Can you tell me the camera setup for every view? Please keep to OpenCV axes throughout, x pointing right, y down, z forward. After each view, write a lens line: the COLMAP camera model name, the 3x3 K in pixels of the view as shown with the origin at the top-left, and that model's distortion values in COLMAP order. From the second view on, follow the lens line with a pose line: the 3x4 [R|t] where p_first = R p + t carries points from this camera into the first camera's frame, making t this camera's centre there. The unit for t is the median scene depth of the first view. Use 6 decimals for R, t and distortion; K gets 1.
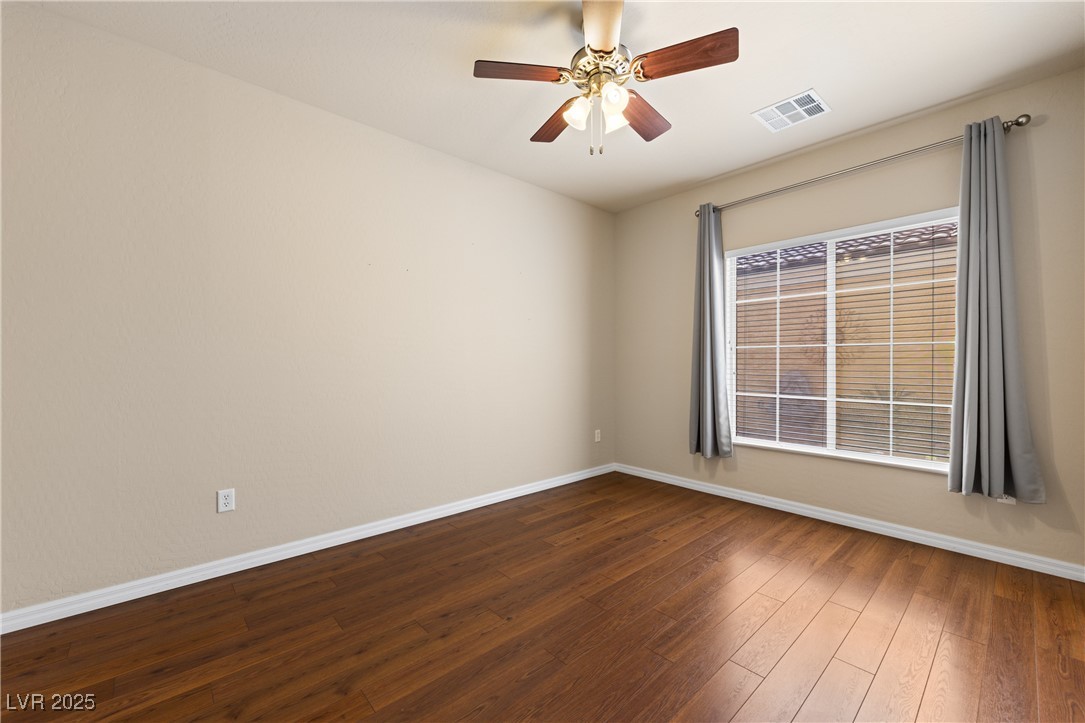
lens RADIAL K [[439.0, 0, 543.6], [0, 439.0, 361.0], [0, 0, 1]] dist [-0.000494, 0.000562]
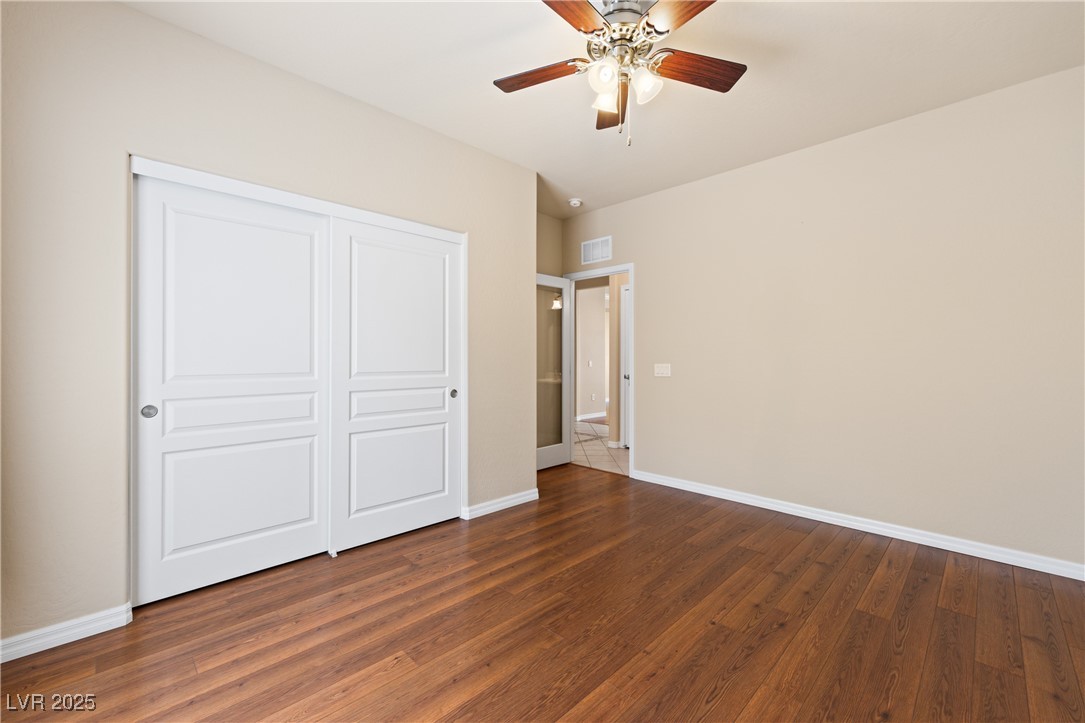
lens RADIAL K [[439.0, 0, 541.7], [0, 439.0, 358.7], [0, 0, 1]] dist [-0.000494, 0.000562]
pose [[-0.999260, -0.004613, -0.038179, 0.357219], [-0.004706, 0.999986, 0.002362, -0.002509], [0.038168, 0.002540, -0.999268, 2.047648]]
